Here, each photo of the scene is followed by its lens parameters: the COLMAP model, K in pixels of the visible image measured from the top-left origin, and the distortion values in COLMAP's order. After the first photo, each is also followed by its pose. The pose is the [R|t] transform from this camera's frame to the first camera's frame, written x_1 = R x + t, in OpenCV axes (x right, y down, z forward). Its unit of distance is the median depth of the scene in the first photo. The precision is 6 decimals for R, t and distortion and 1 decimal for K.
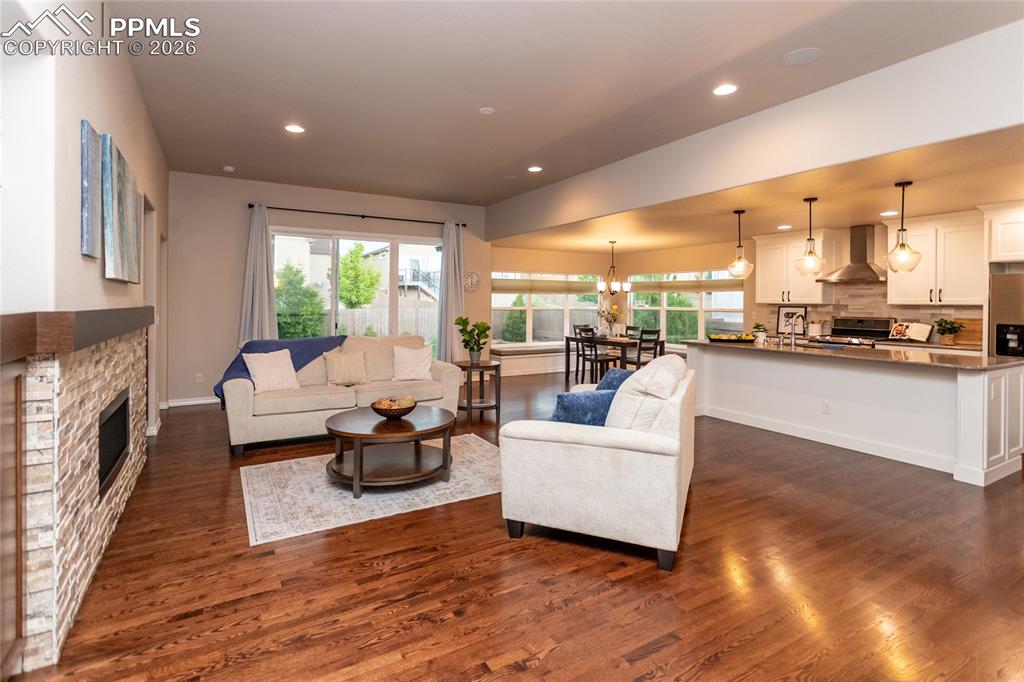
lens RADIAL K [[502.1, 0, 499.1], [0, 502.1, 307.6], [0, 0, 1]] dist [-0.010365, 0.002870]
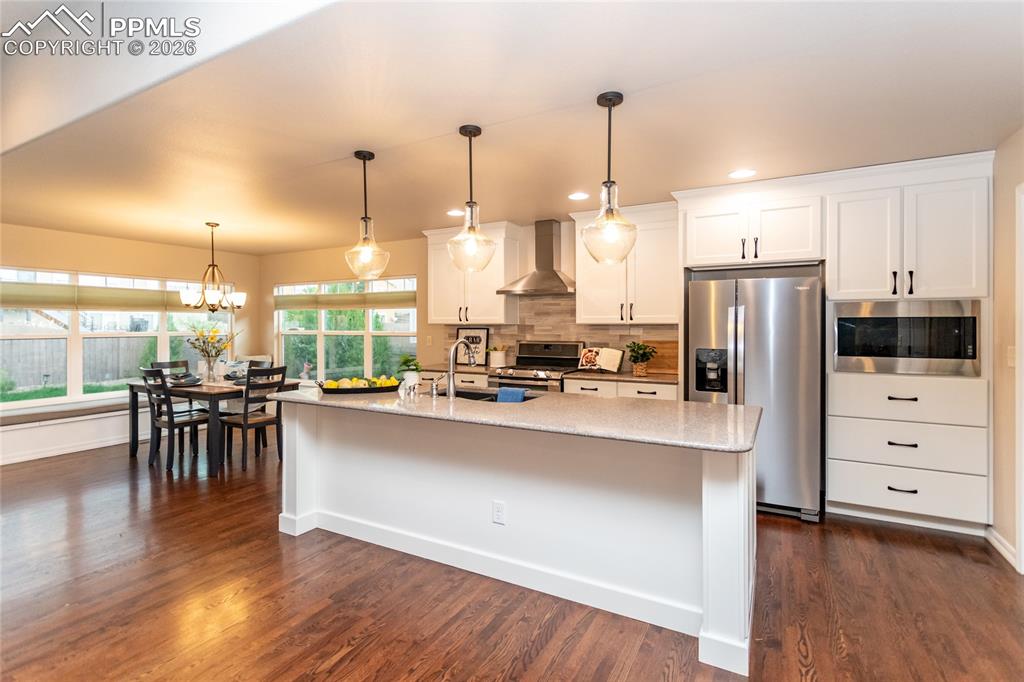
lens RADIAL K [[502.1, 0, 509.4], [0, 502.1, 333.1], [0, 0, 1]] dist [-0.010365, 0.002870]
pose [[0.852052, -0.012735, 0.523303, 0.261676], [0.010700, 0.999919, 0.006912, 0.000890], [-0.523349, -0.000290, 0.852119, 0.361786]]
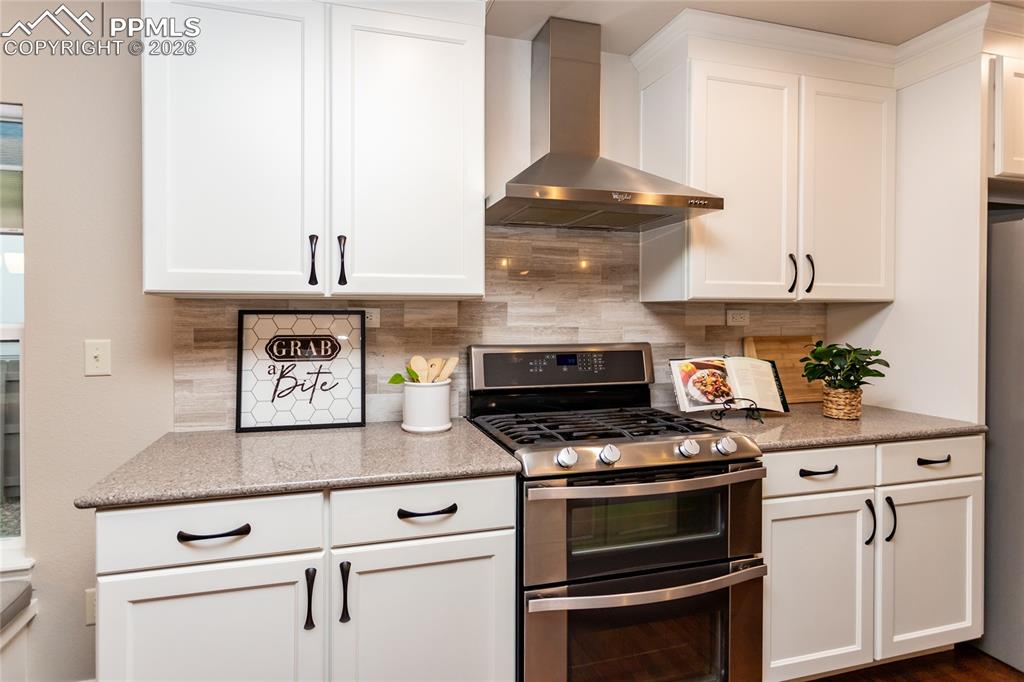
lens RADIAL K [[502.1, 0, 507.9], [0, 502.1, 320.4], [0, 0, 1]] dist [-0.010365, 0.002870]
pose [[0.232148, -0.009235, 0.972637, 0.413030], [0.012207, 0.999904, 0.006580, 0.002592], [-0.972604, 0.010345, 0.232238, 0.930636]]
